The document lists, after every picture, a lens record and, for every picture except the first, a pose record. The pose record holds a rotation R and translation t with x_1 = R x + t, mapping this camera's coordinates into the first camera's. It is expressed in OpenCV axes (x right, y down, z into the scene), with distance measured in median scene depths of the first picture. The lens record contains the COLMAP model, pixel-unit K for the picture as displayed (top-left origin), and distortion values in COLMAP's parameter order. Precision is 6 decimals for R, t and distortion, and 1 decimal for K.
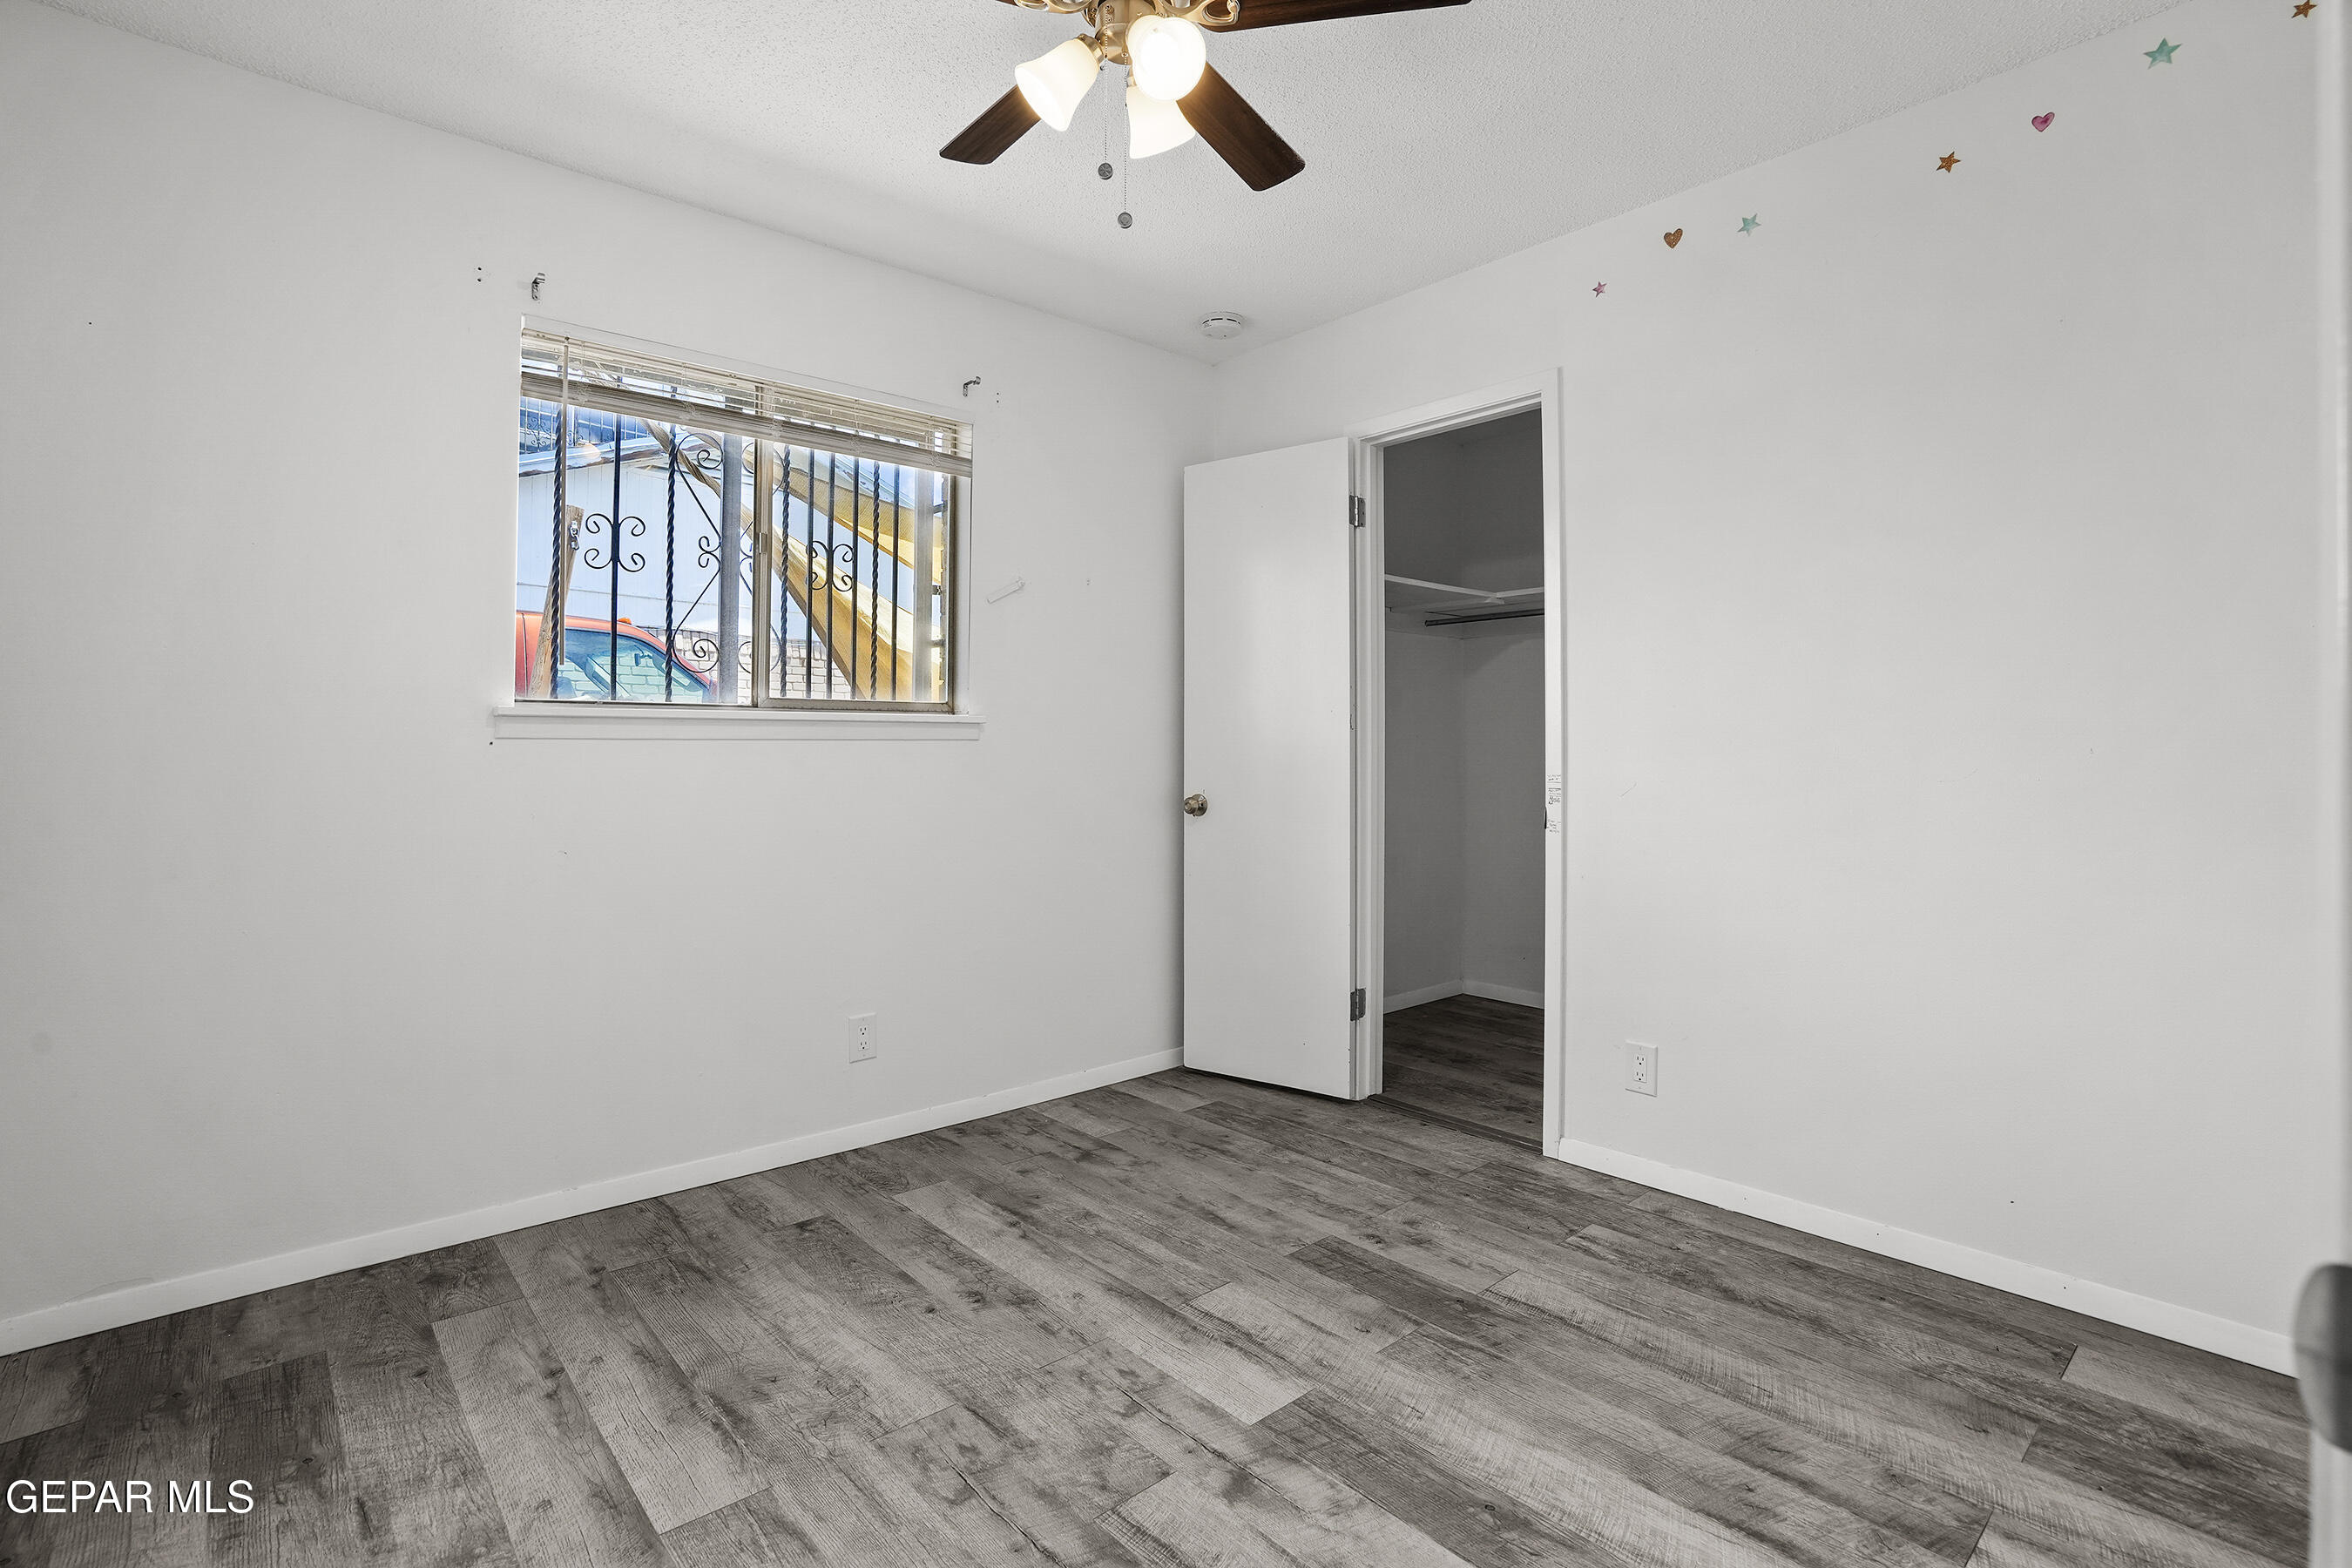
lens RADIAL K [[1091.0, 0, 1165.3], [0, 1091.0, 758.0], [0, 0, 1]] dist [-0.062177, 0.022314]
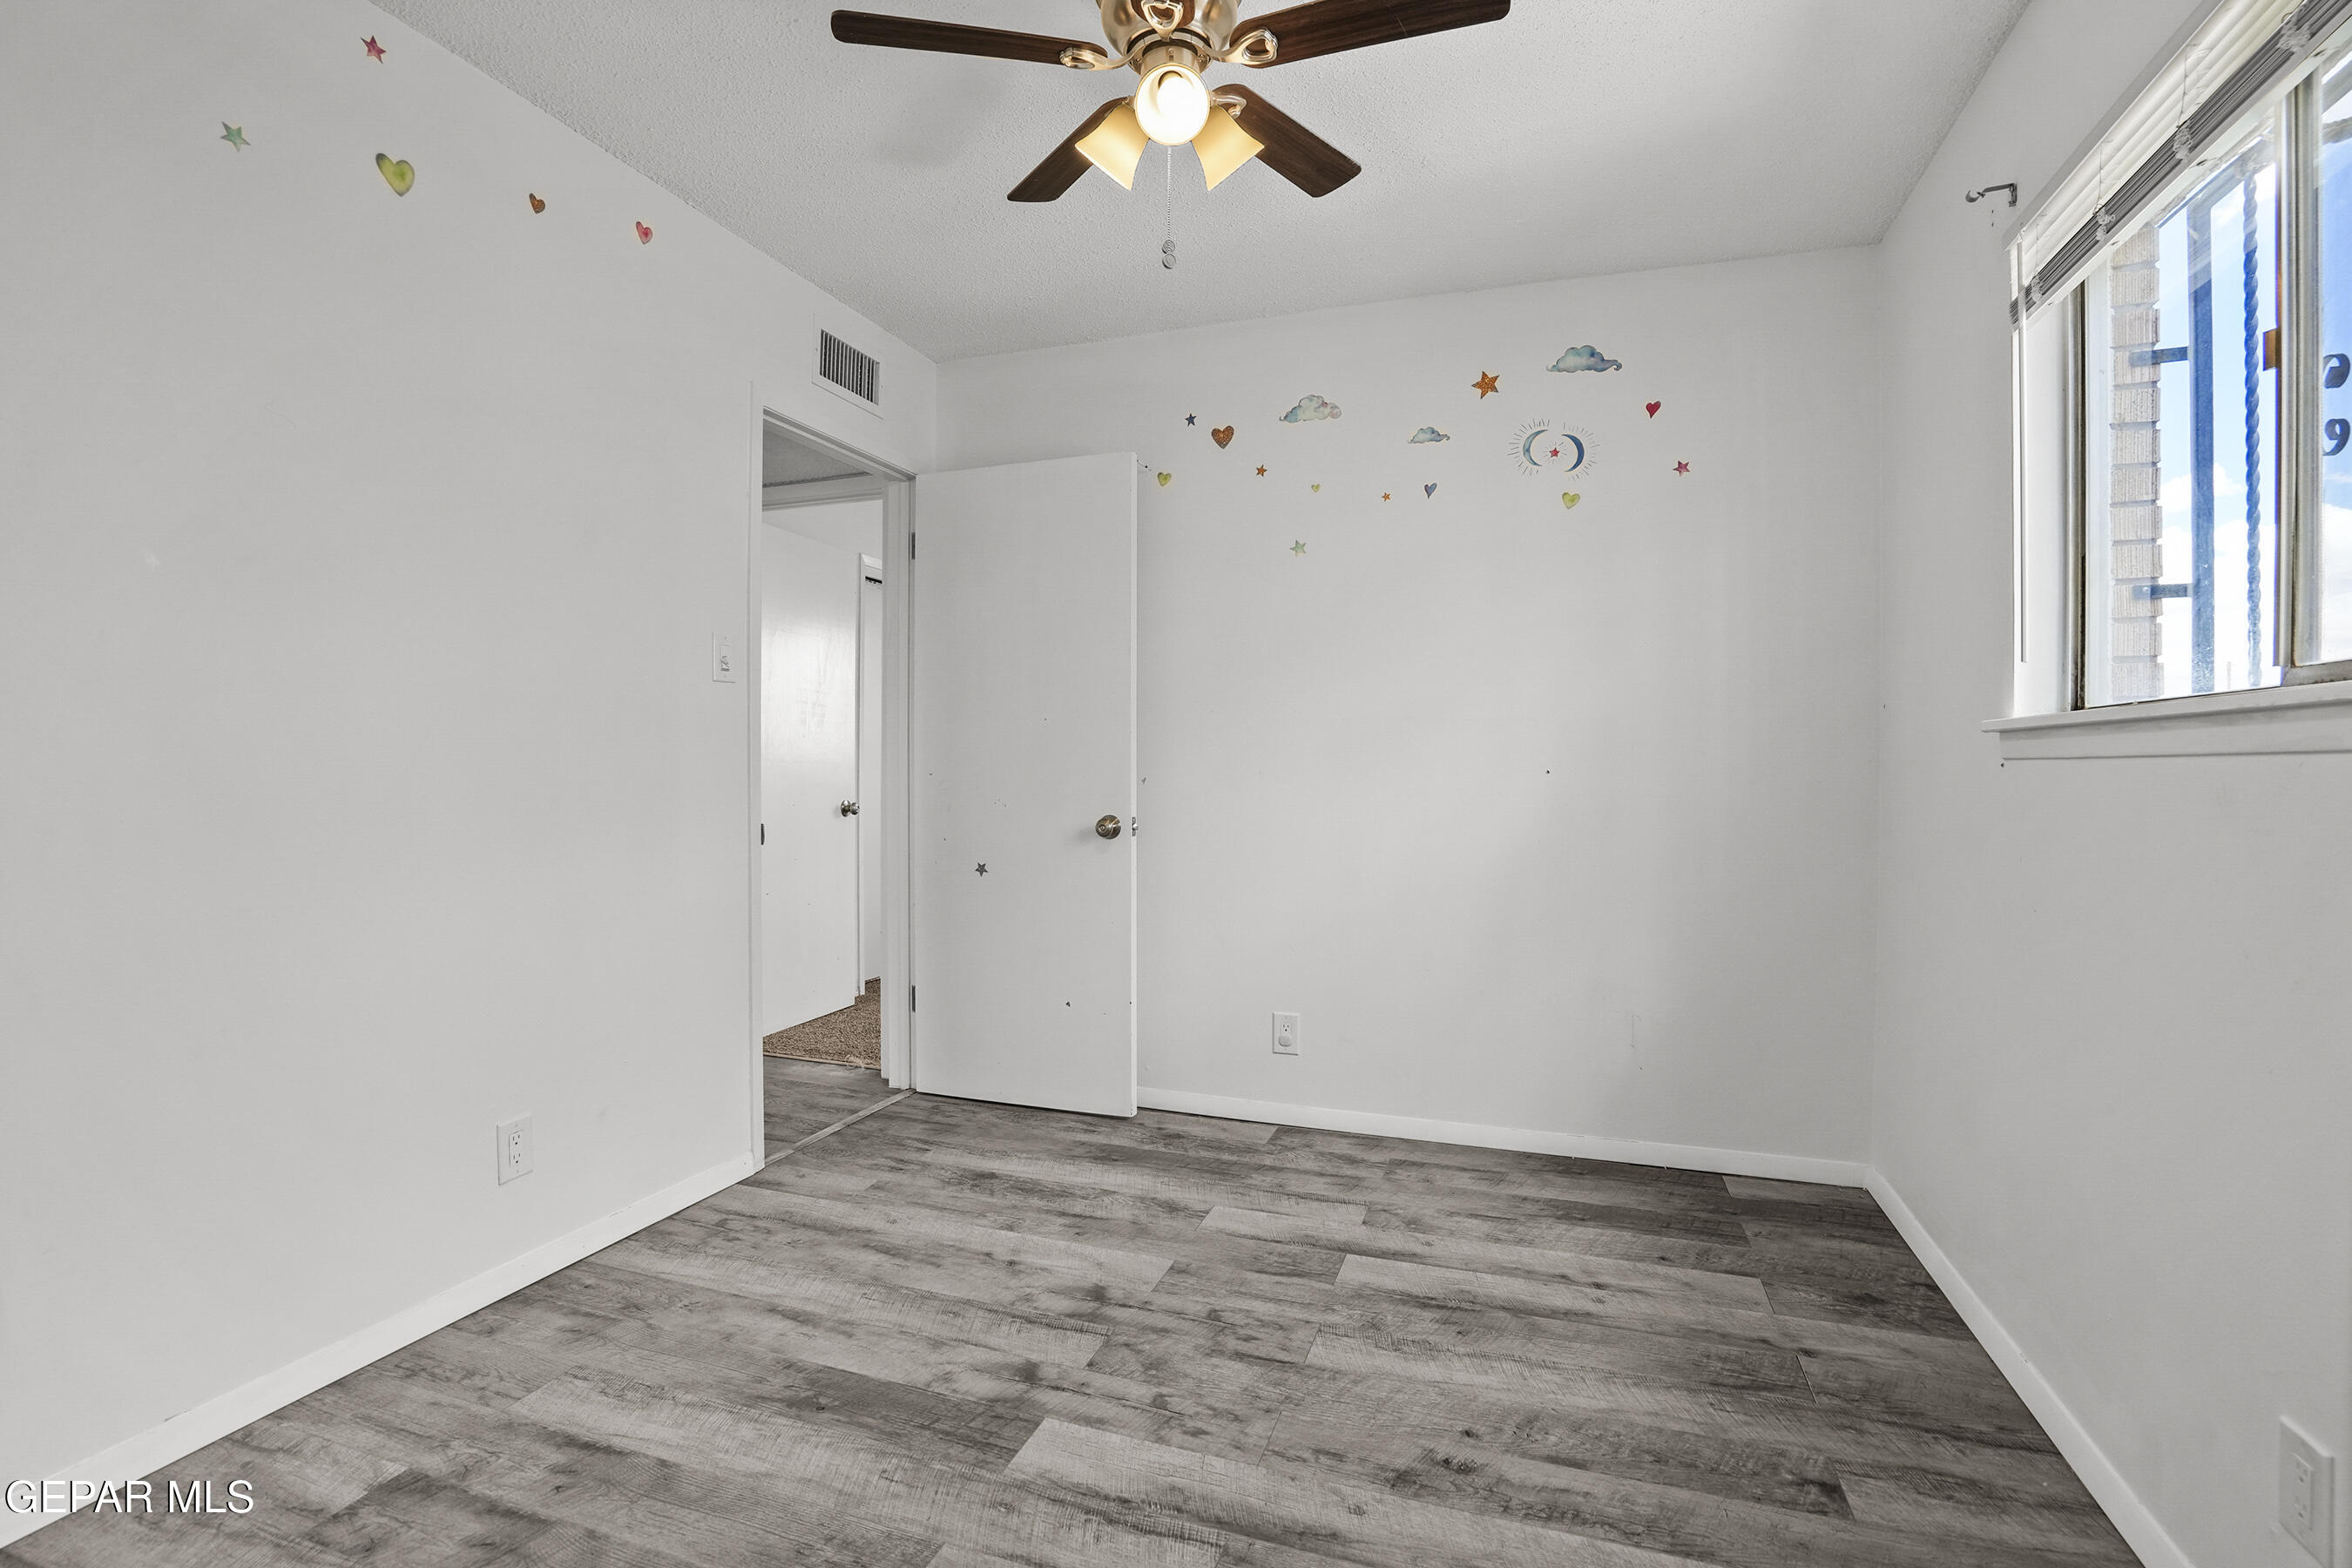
lens RADIAL K [[1091.0, 0, 1165.3], [0, 1091.0, 758.0], [0, 0, 1]] dist [-0.062177, 0.022314]
pose [[-0.871903, -0.008564, -0.489604, 0.479908], [-0.010389, 0.999946, 0.001012, -0.019228], [0.489568, 0.005969, -0.871944, 1.907633]]
